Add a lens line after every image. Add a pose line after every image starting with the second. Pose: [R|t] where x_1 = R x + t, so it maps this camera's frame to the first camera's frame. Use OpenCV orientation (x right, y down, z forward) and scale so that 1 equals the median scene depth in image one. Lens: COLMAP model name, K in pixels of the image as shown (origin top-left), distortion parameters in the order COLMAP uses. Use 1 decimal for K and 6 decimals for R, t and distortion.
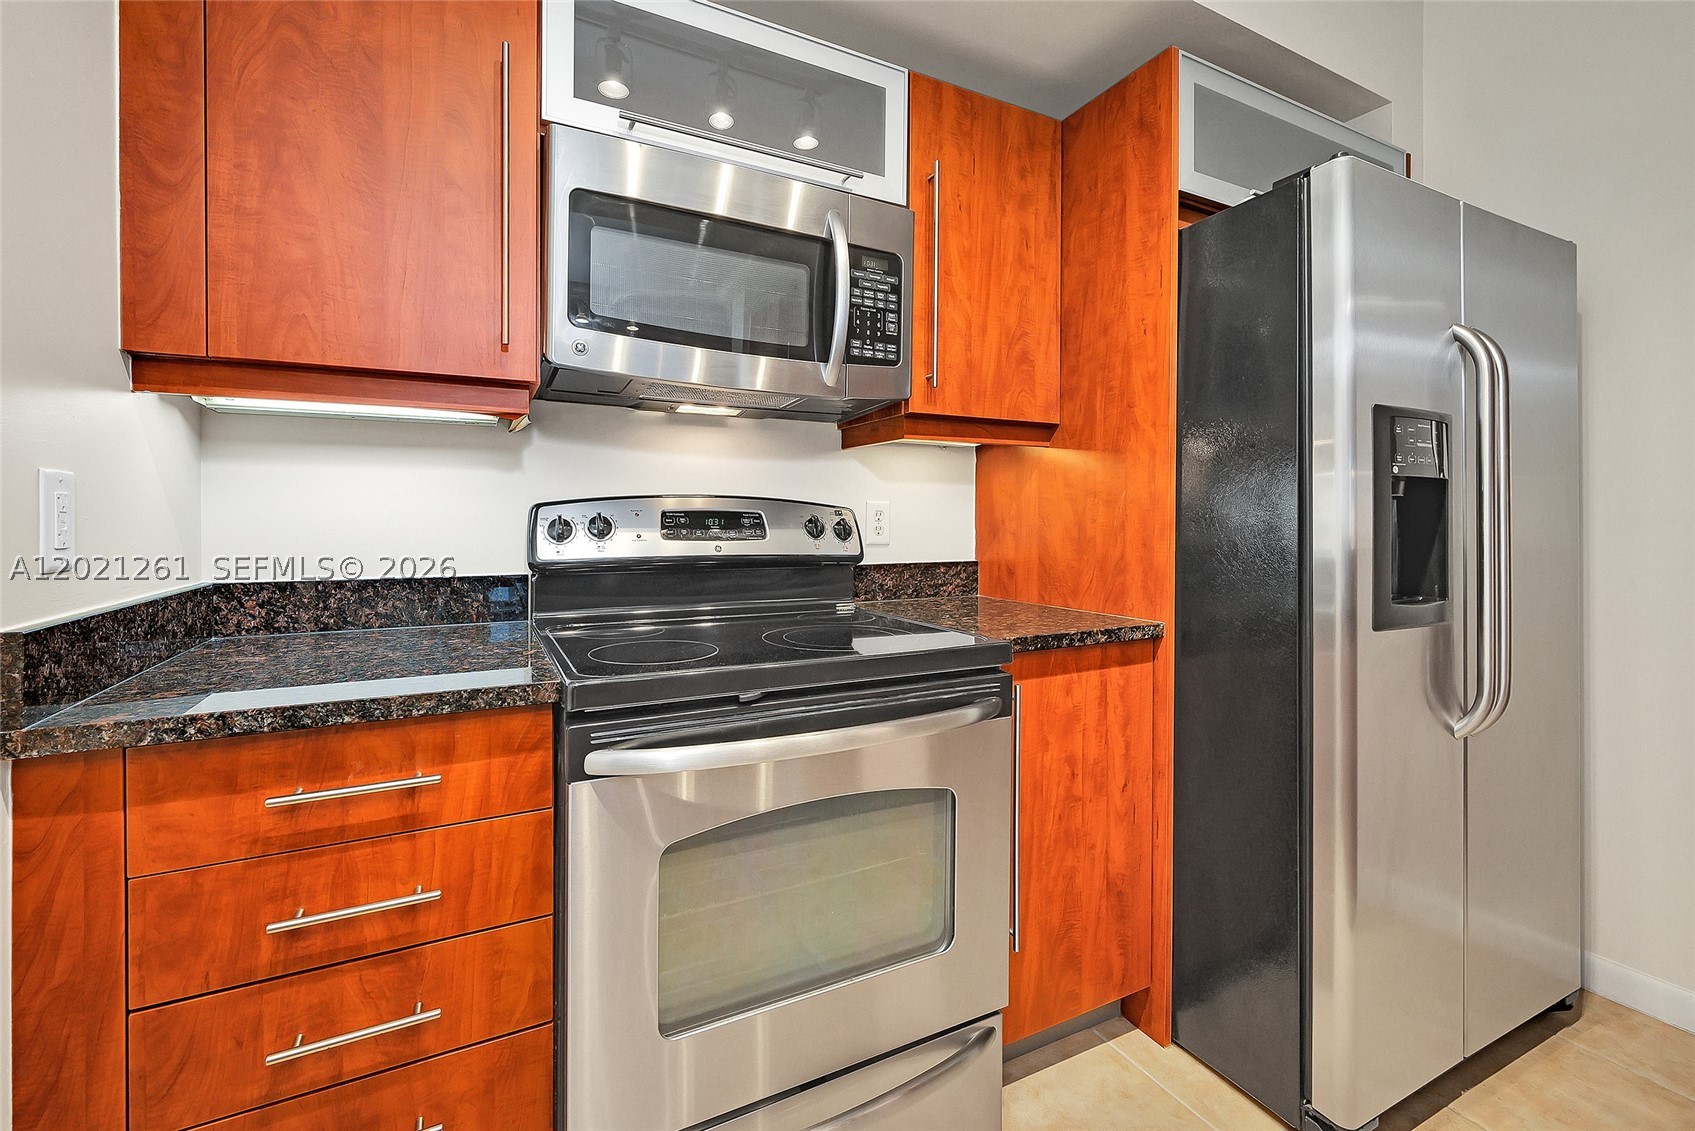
lens RADIAL K [[691.0, 0, 836.2], [0, 691.0, 528.1], [0, 0, 1]] dist [-0.000564, 0.000080]
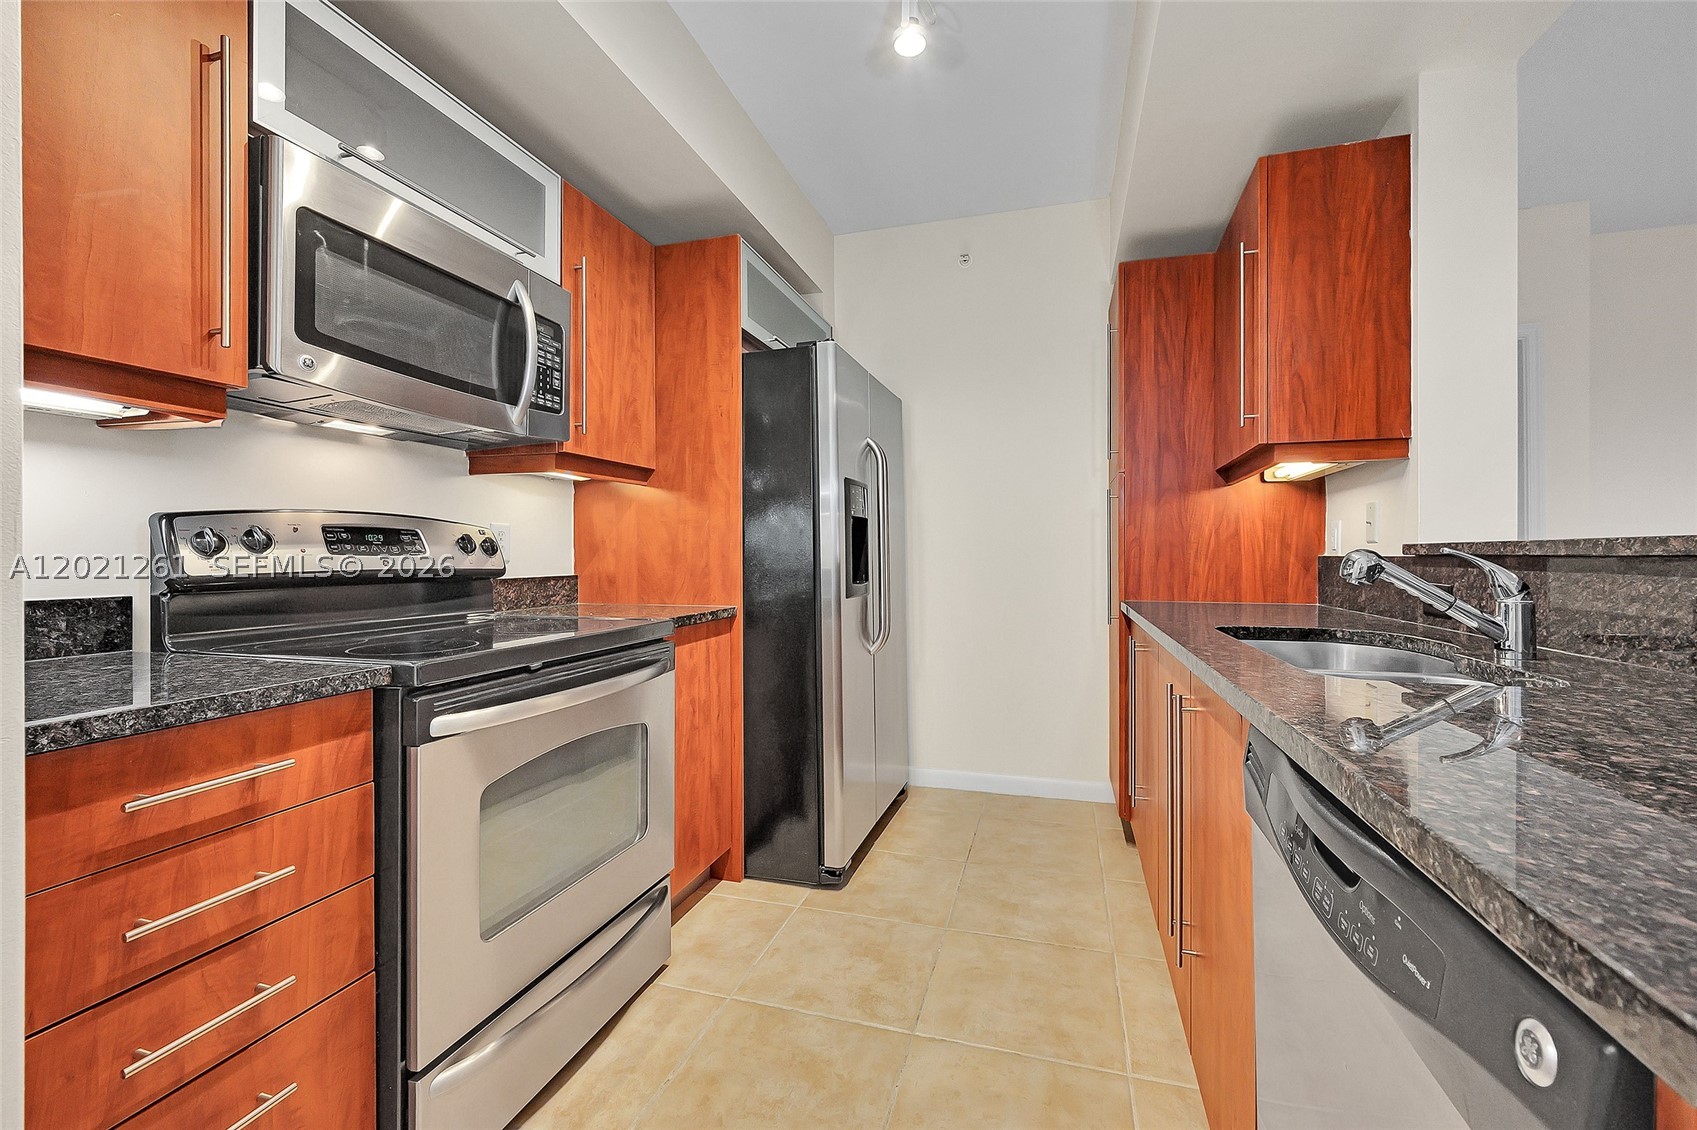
lens RADIAL K [[679.9, 0, 849.5], [0, 679.9, 560.4], [0, 0, 1]] dist [-0.001408, -0.000133]
pose [[0.688762, -0.012030, 0.724888, -0.449683], [0.012920, 0.999907, 0.004318, 0.031368], [-0.724872, 0.006391, 0.688854, -0.225816]]
